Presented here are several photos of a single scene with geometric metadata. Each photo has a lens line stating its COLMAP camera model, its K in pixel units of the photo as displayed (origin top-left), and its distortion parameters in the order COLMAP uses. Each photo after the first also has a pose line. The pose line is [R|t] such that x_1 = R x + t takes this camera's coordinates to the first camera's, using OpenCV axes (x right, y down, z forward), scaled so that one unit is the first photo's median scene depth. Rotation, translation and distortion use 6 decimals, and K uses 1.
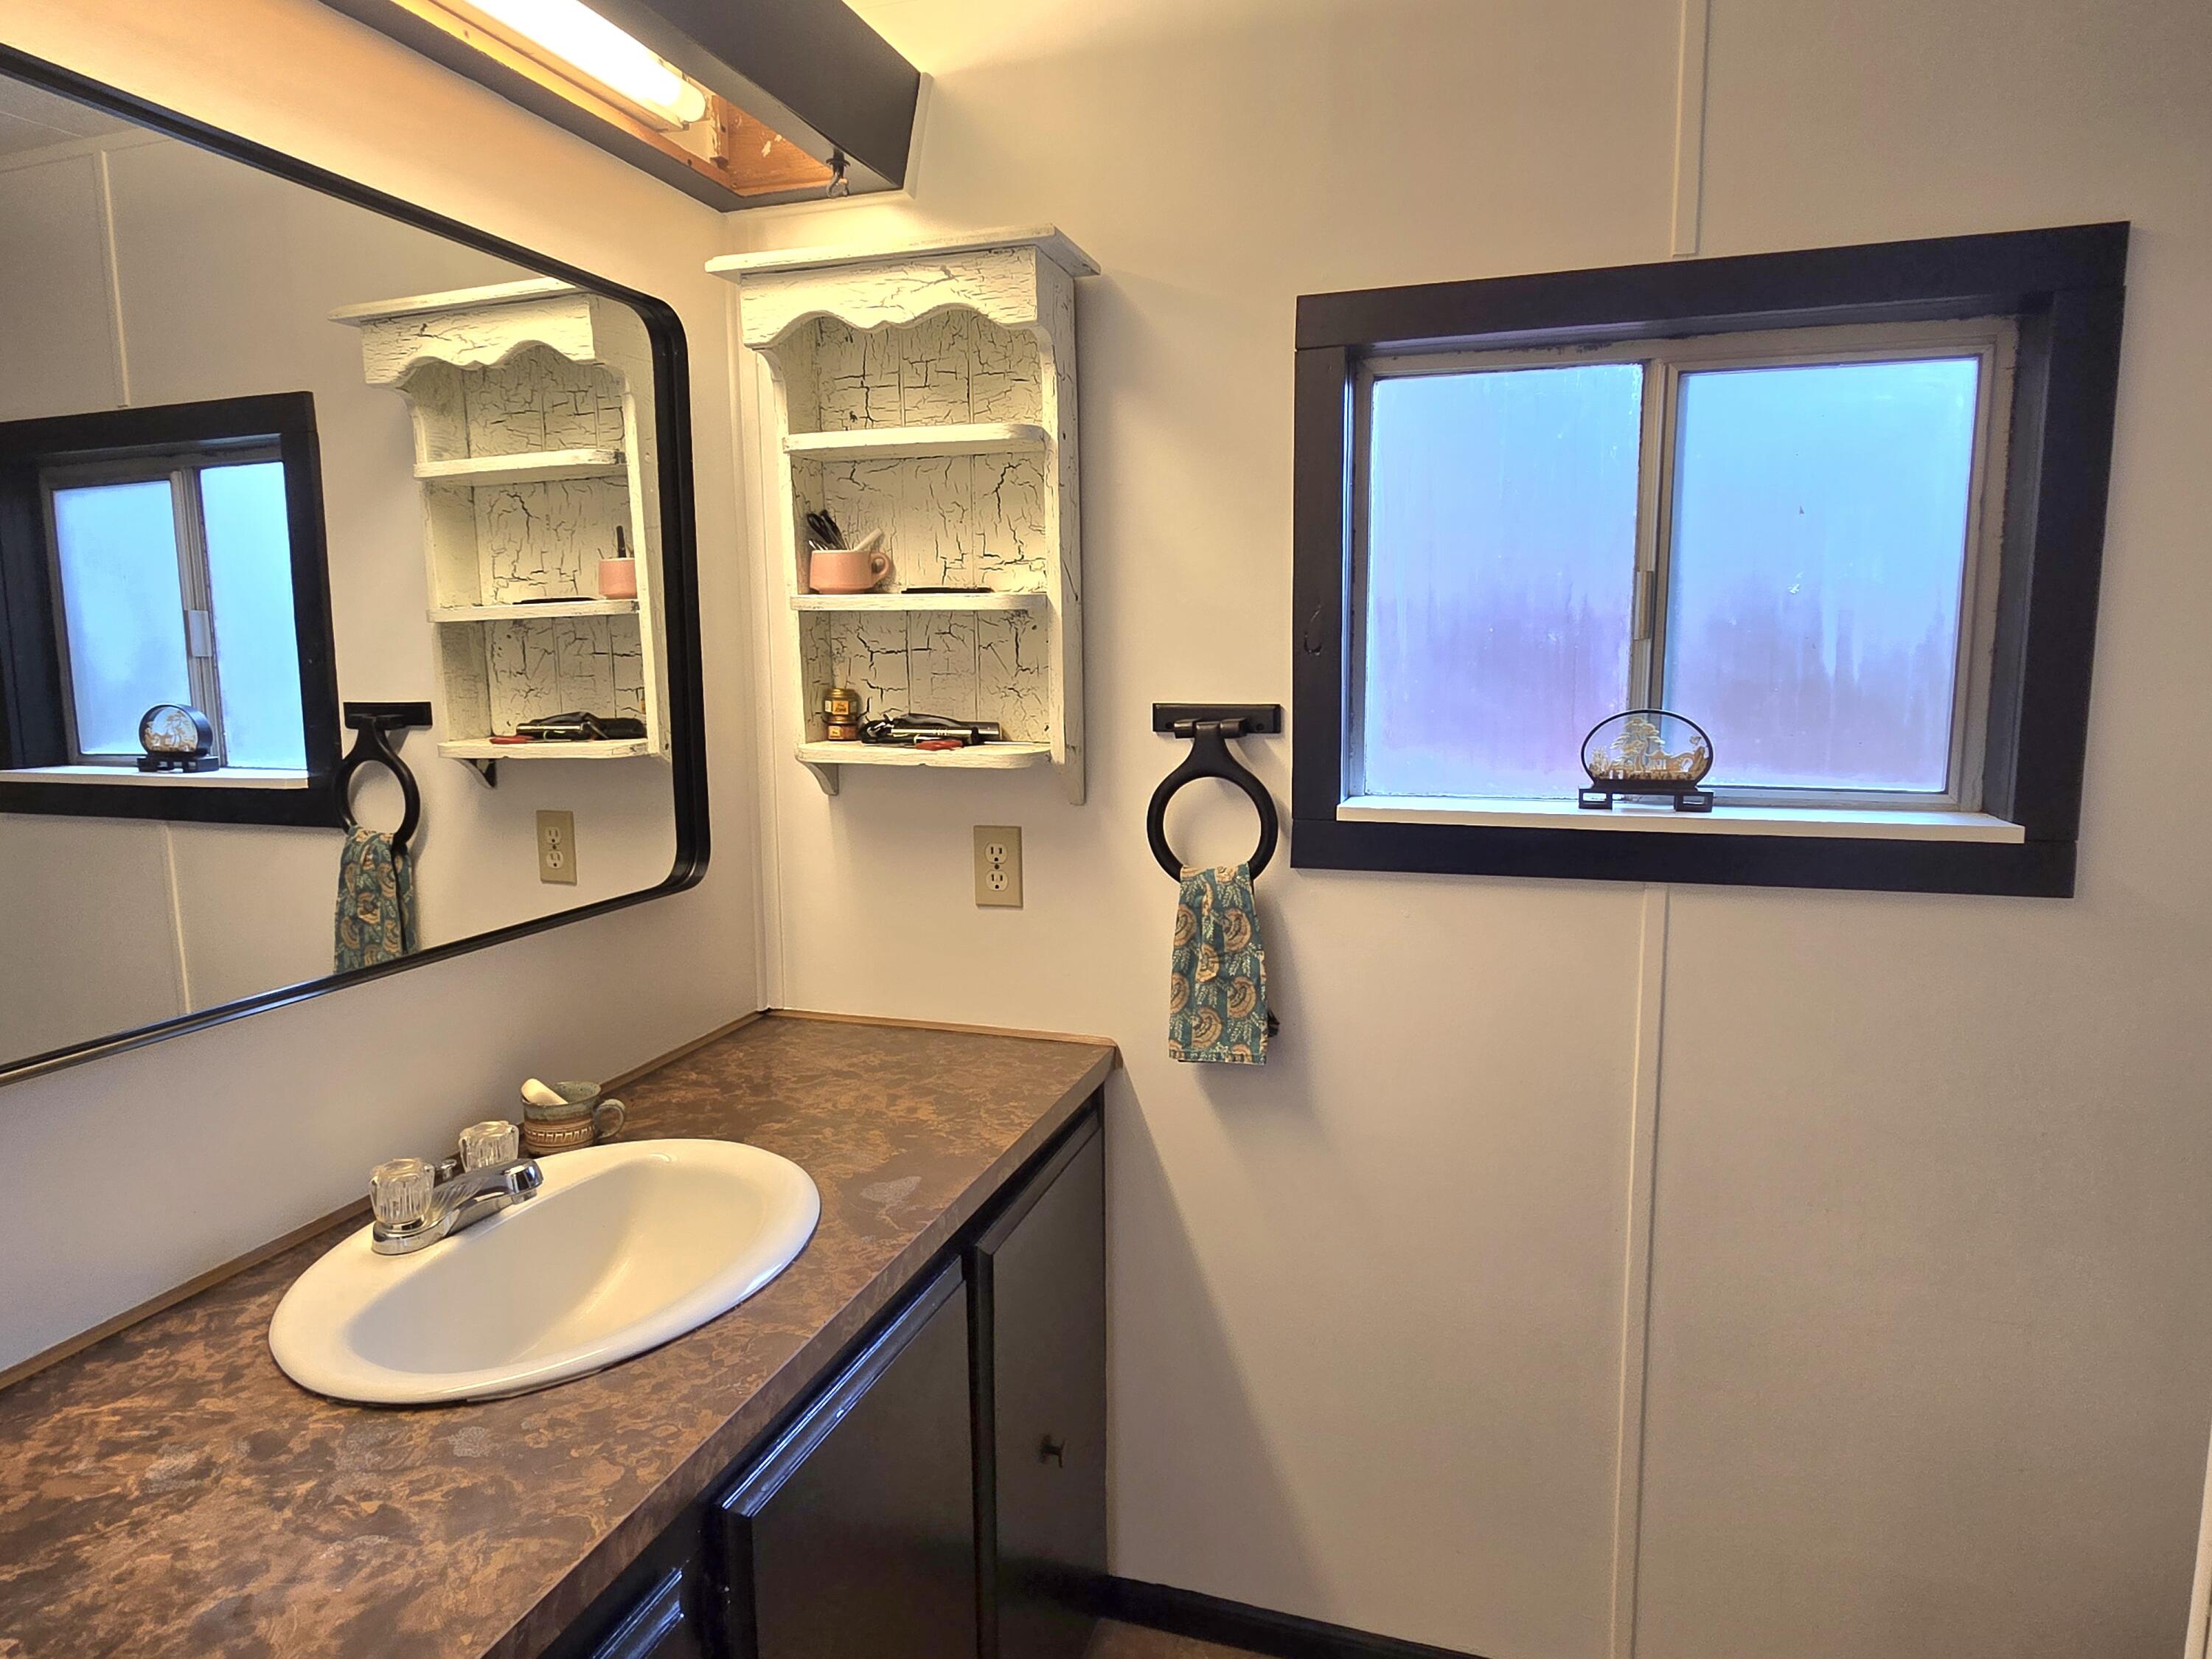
lens RADIAL K [[1325.4, 0, 1106.1], [0, 1325.4, 814.4], [0, 0, 1]] dist [-0.002112, 0.001116]
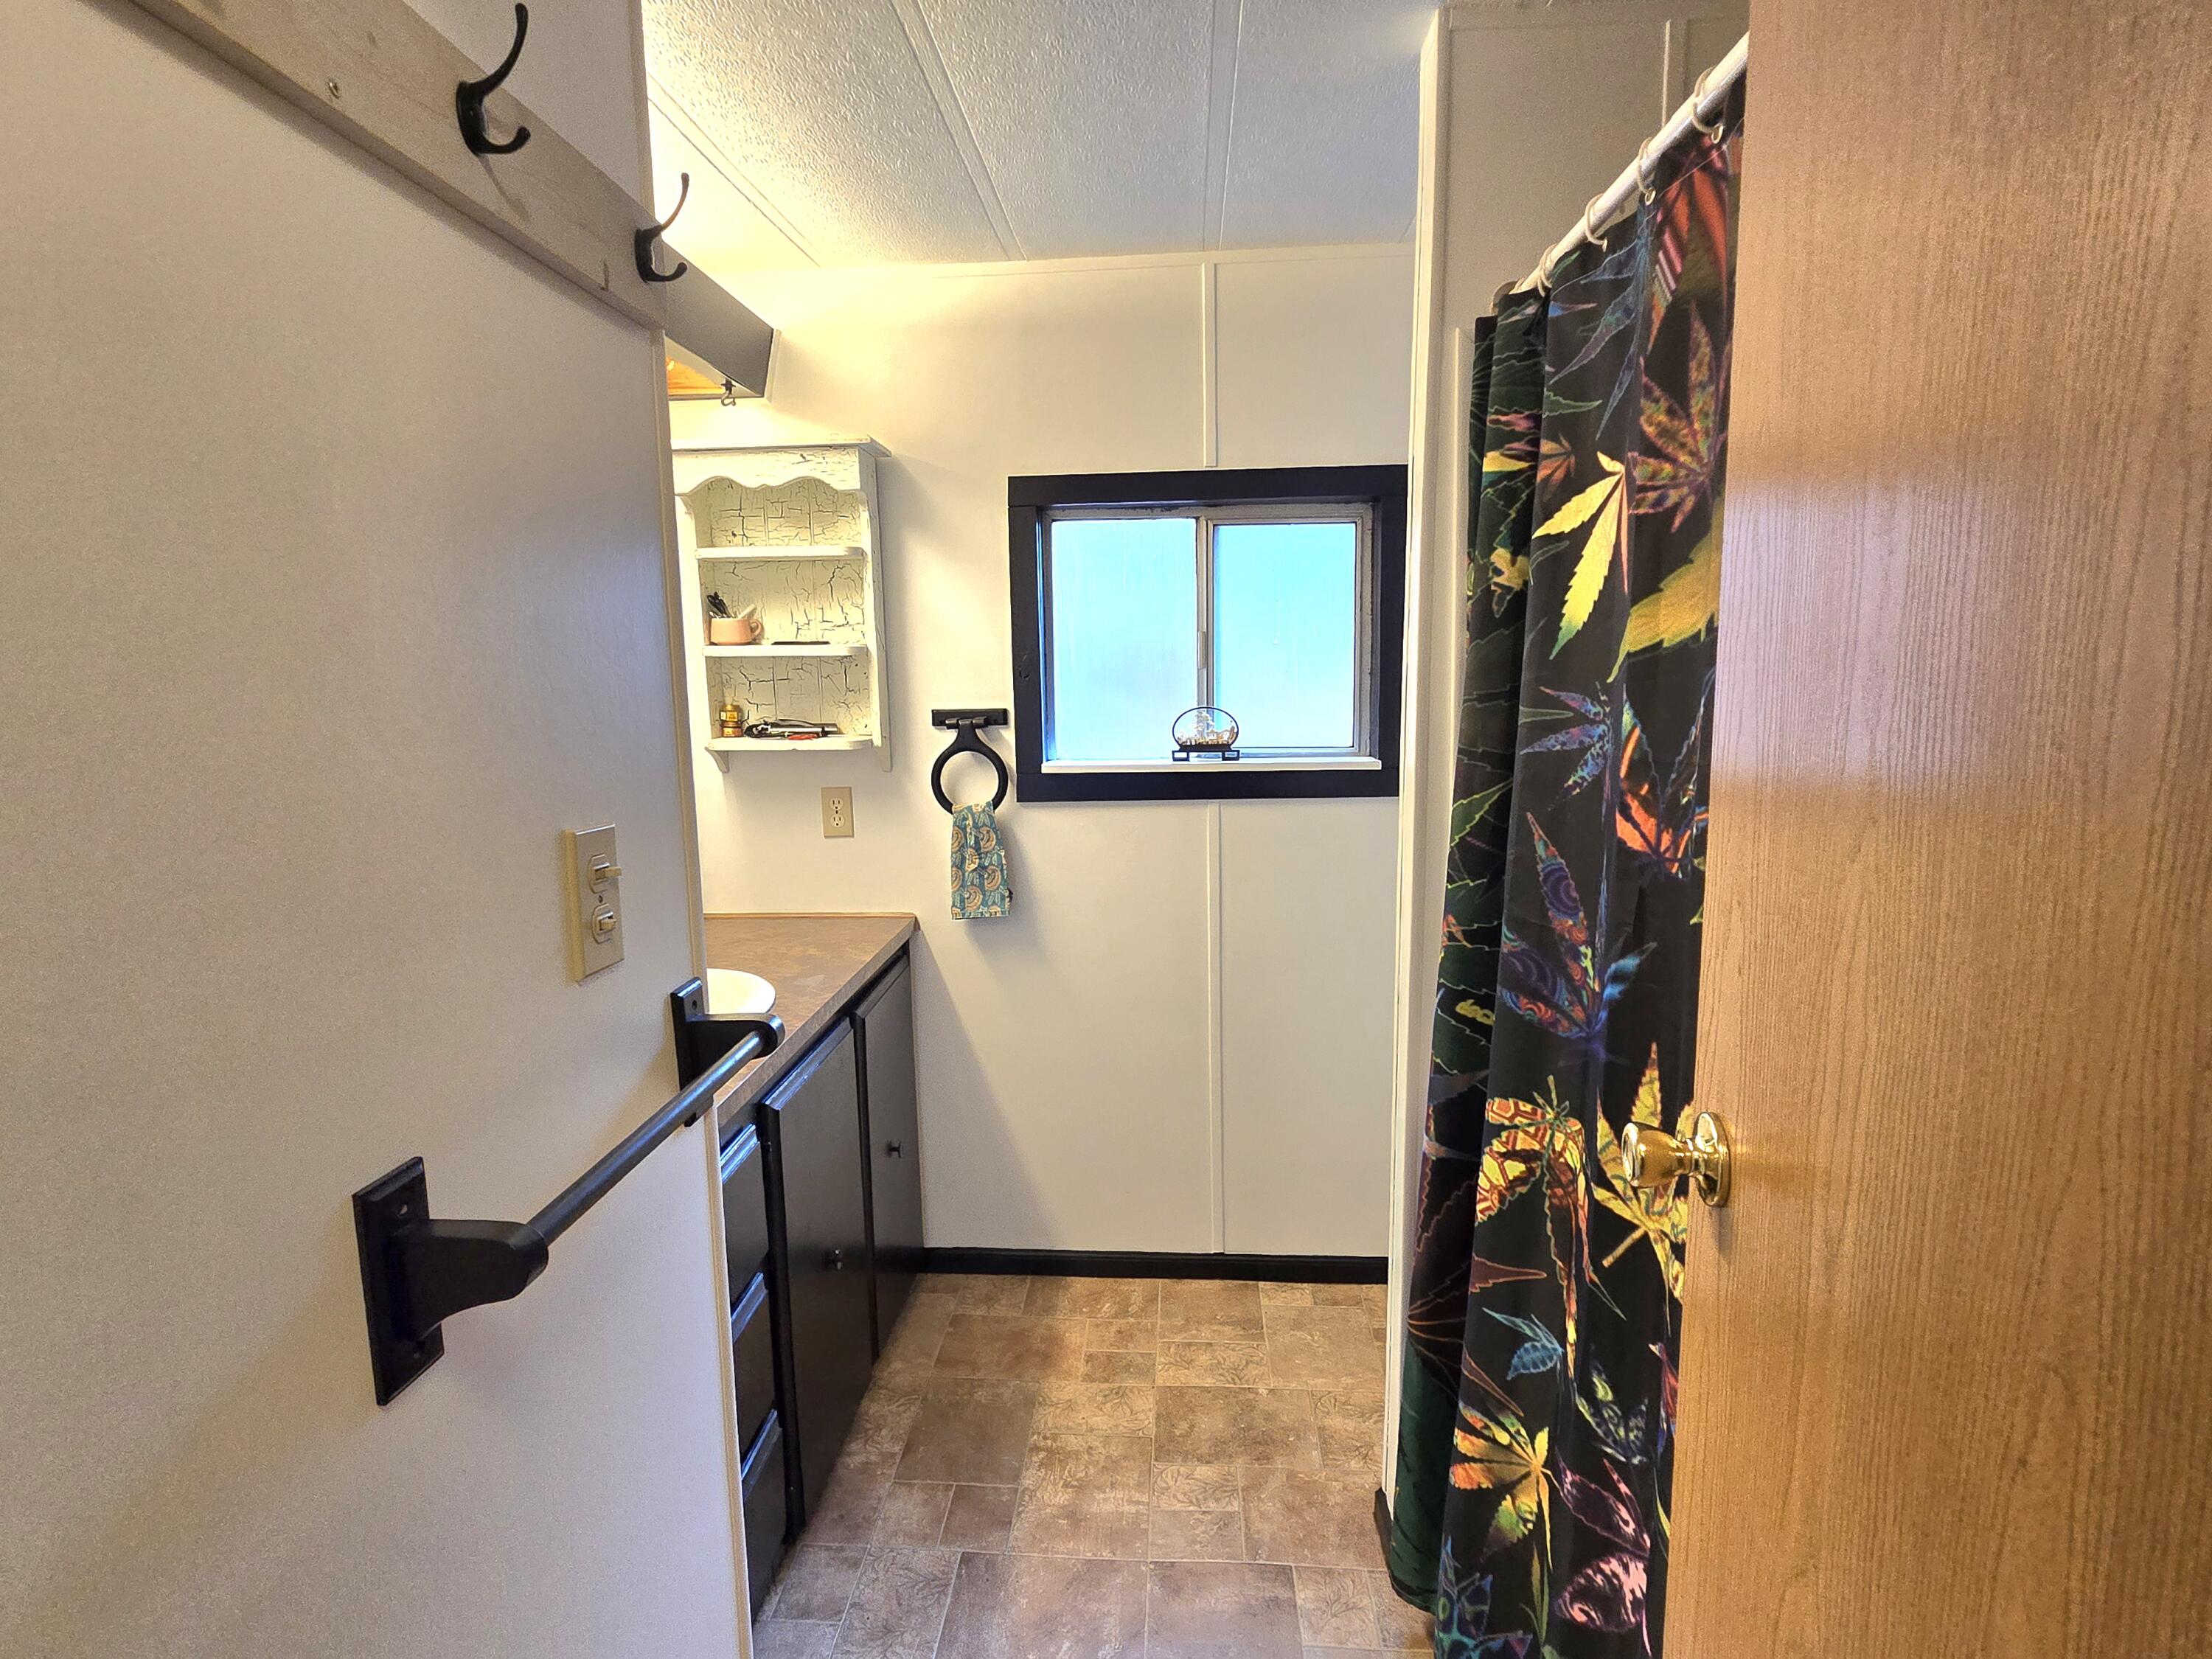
lens RADIAL K [[1144.9, 0, 1106.0], [0, 1144.9, 829.5], [0, 0, 1]] dist [-0.004380, 0.000009]
pose [[0.971287, -0.045642, 0.233490, -0.099523], [0.041838, 0.998899, 0.021221, 0.048958], [-0.234202, -0.010843, 0.972128, -0.485010]]
